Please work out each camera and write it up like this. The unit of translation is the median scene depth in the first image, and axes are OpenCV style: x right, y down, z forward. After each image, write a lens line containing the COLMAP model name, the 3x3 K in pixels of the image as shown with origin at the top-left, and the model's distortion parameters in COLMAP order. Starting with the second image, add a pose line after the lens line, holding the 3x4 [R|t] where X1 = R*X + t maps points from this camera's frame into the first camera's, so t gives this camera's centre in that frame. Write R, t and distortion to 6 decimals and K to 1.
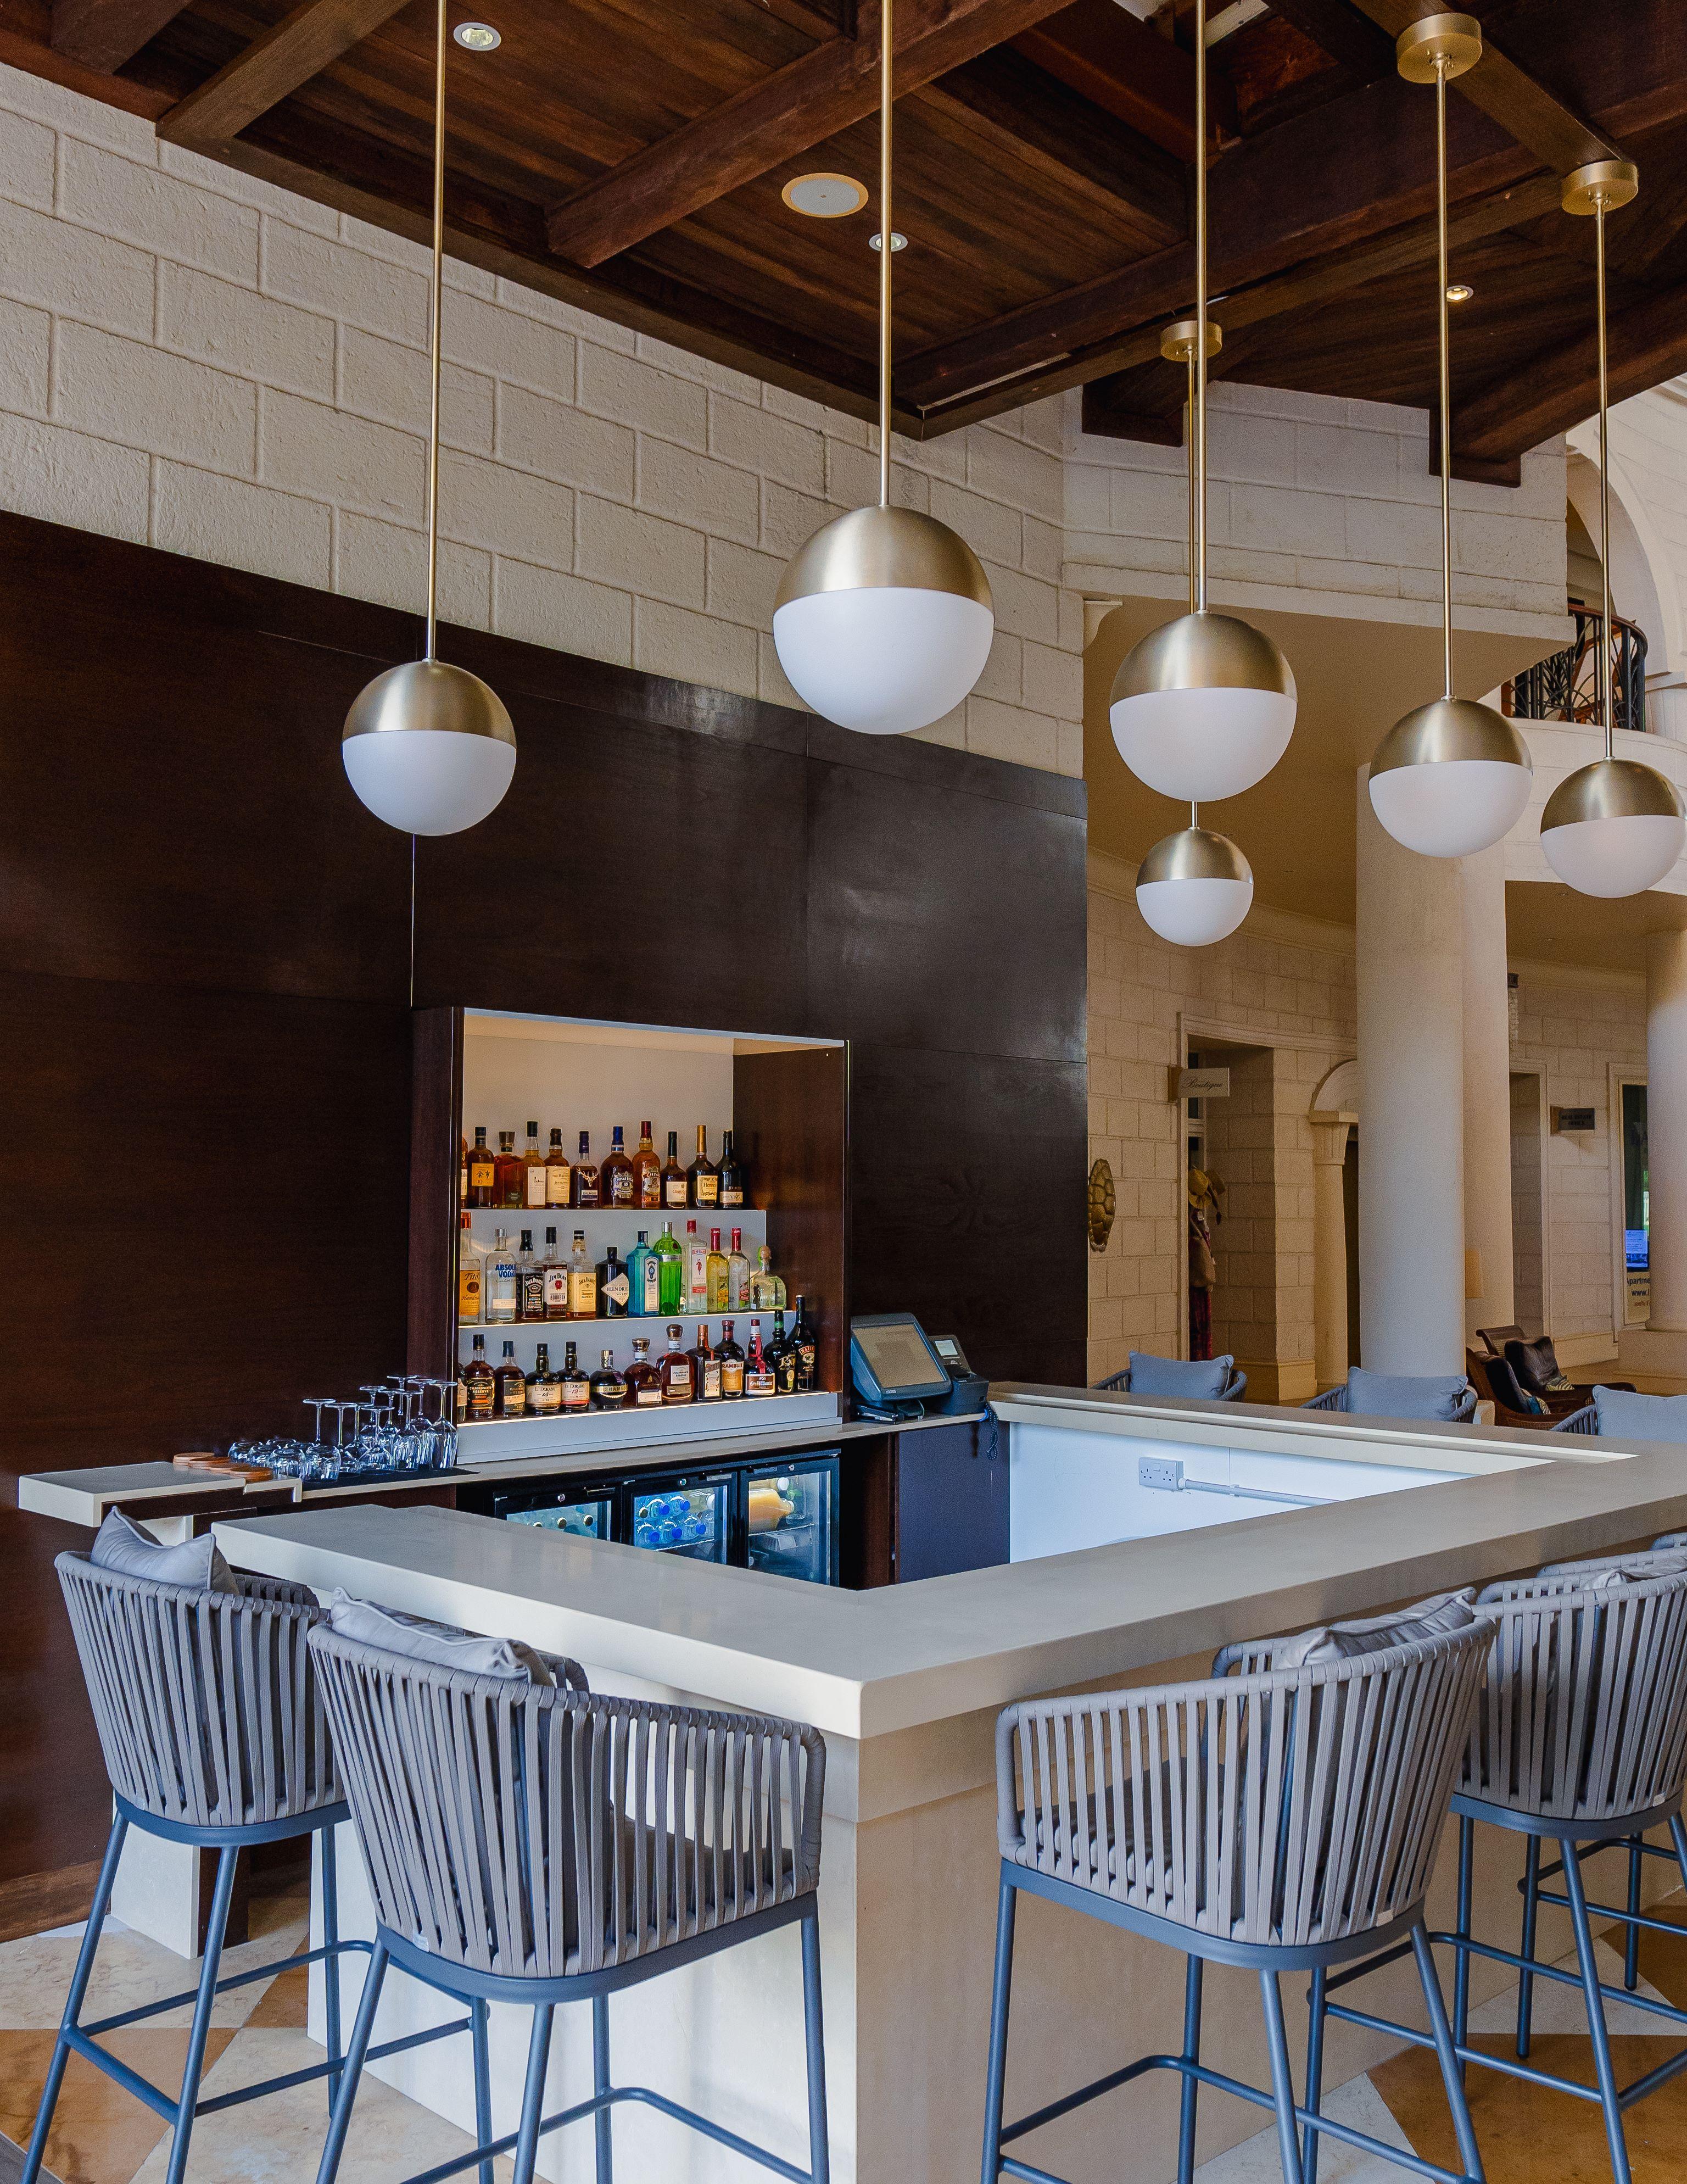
lens RADIAL K [[1966.2, 0, 843.5], [0, 1966.2, 1092.0], [0, 0, 1]] dist [0.012778, 0.000030]
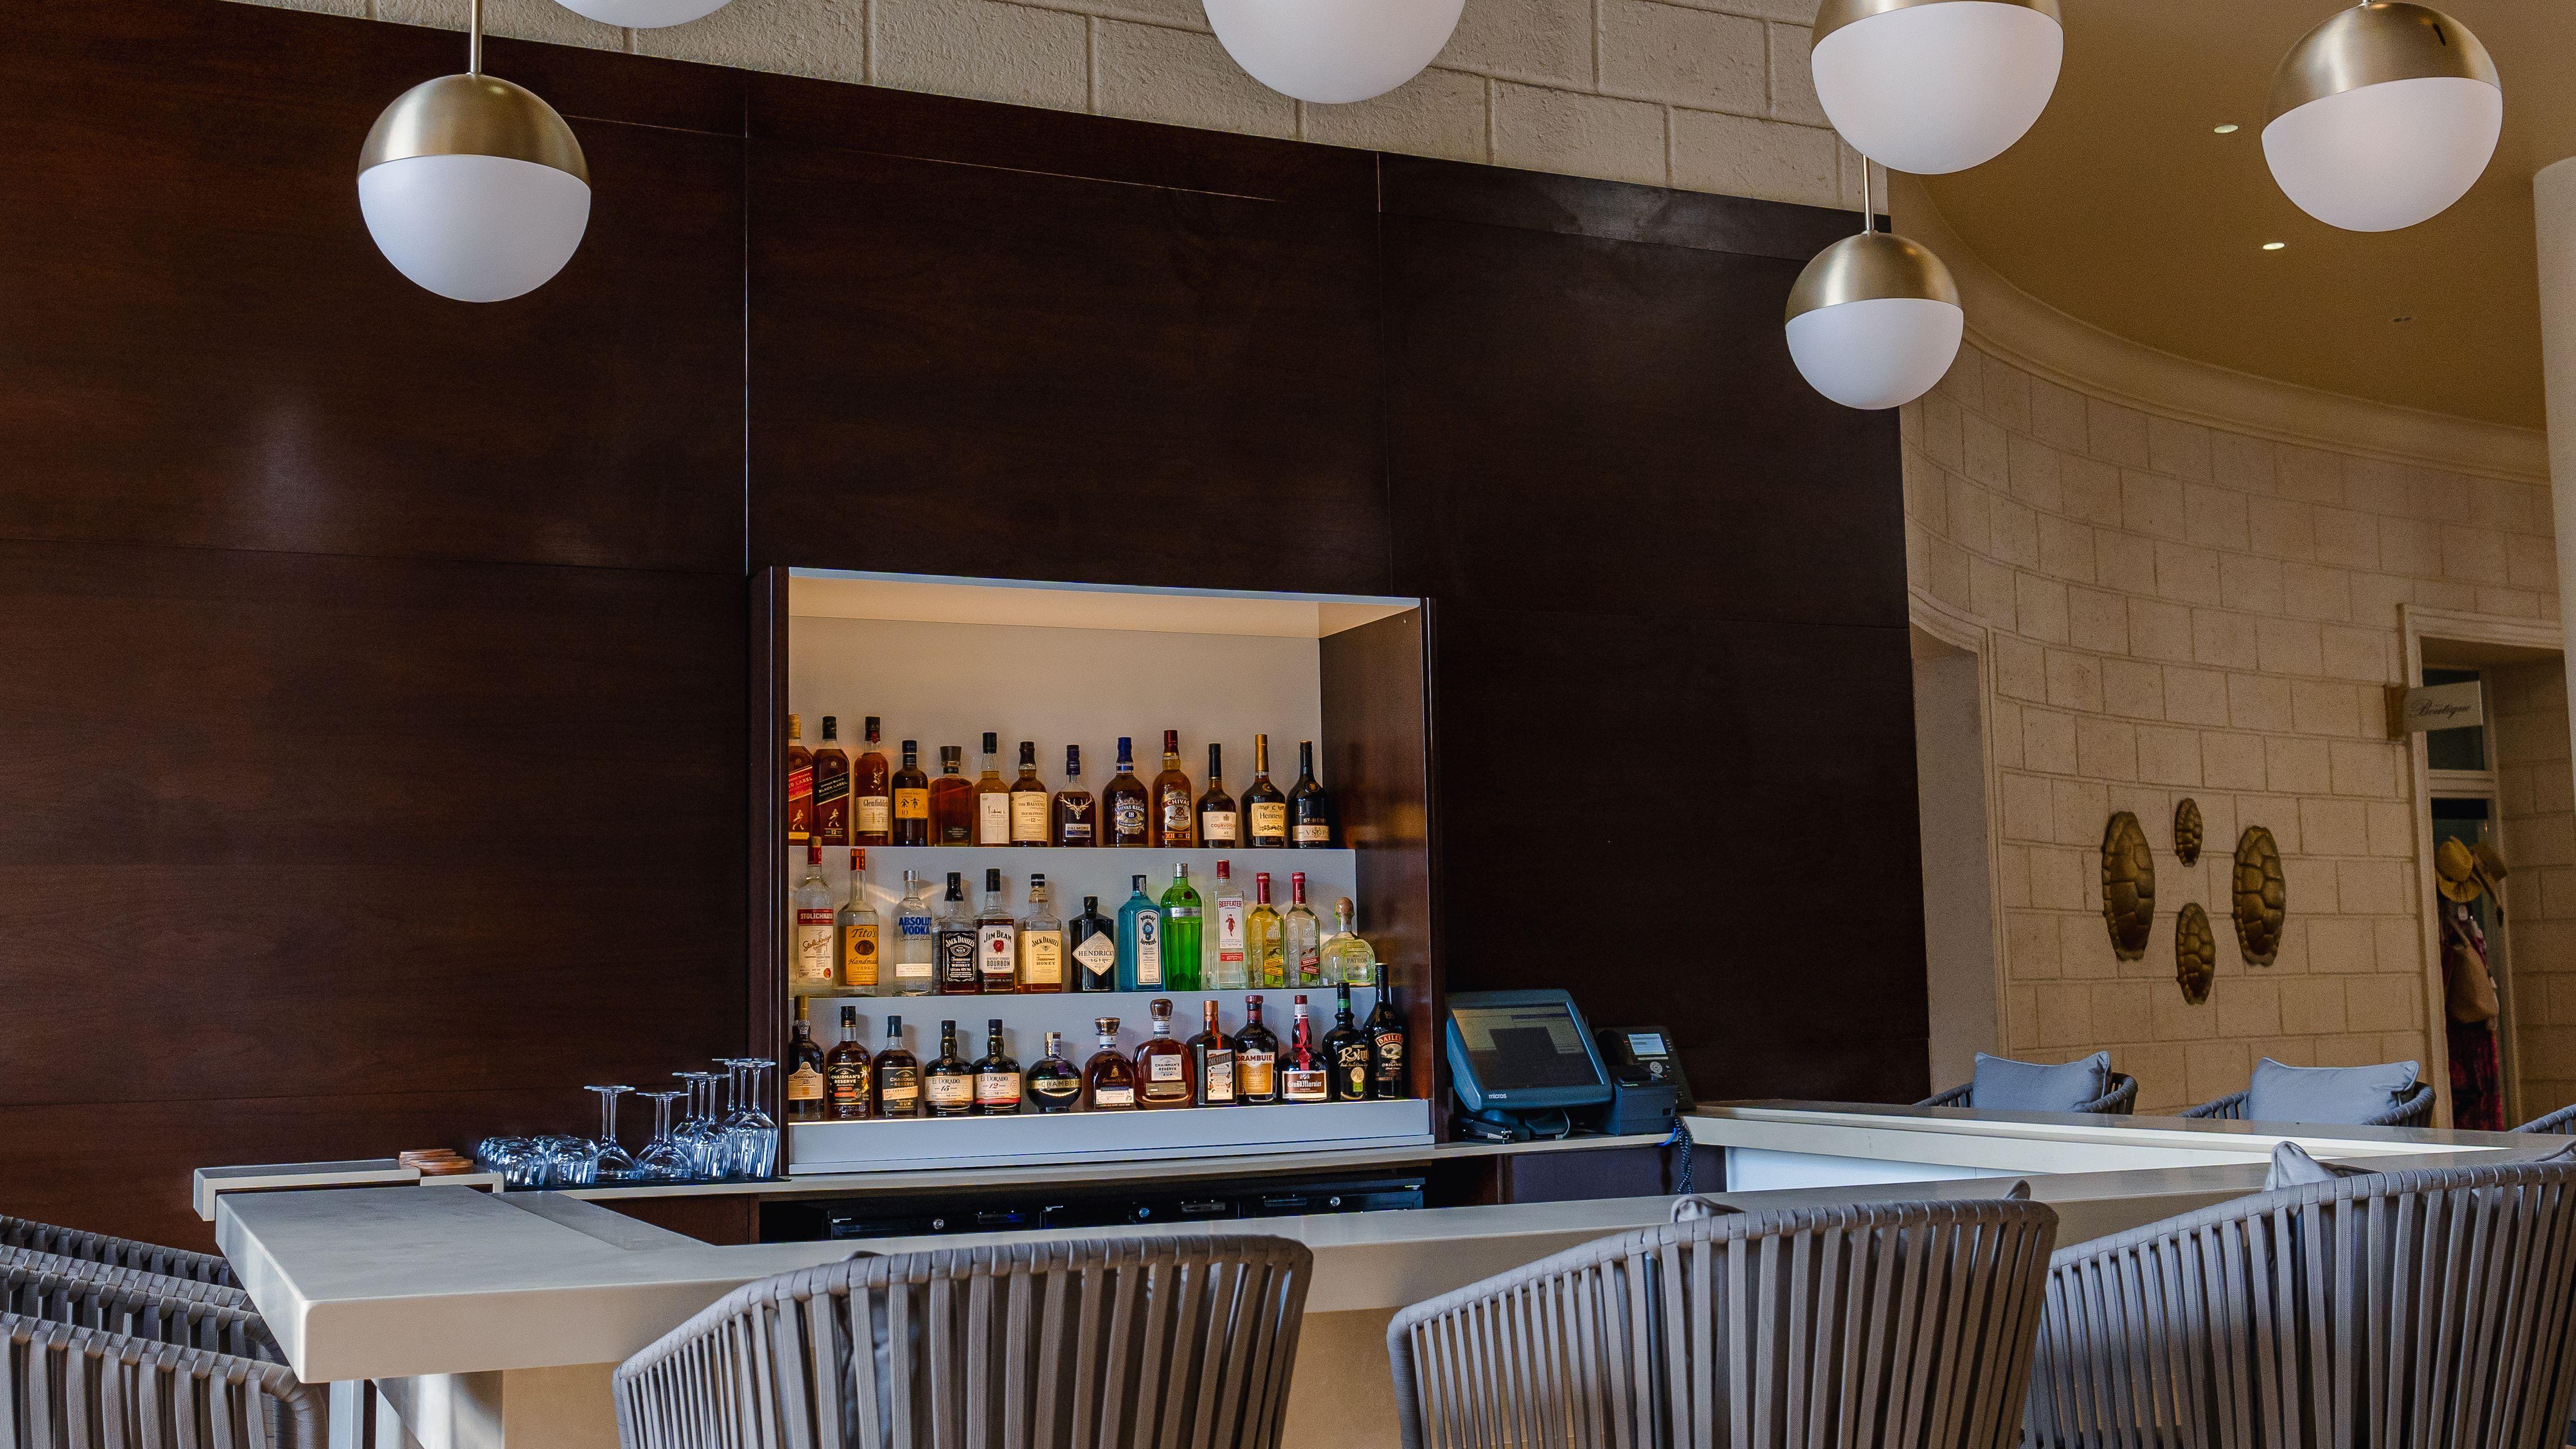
lens RADIAL K [[2633.0, 0, 1288.0], [0, 2633.0, 724.5], [0, 0, 1]] dist [-0.010017, 0.110476]
pose [[0.937165, -0.061215, -0.343474, 0.289342], [0.045769, 0.997550, -0.052905, 0.069695], [0.345871, 0.033860, 0.937671, 0.105890]]
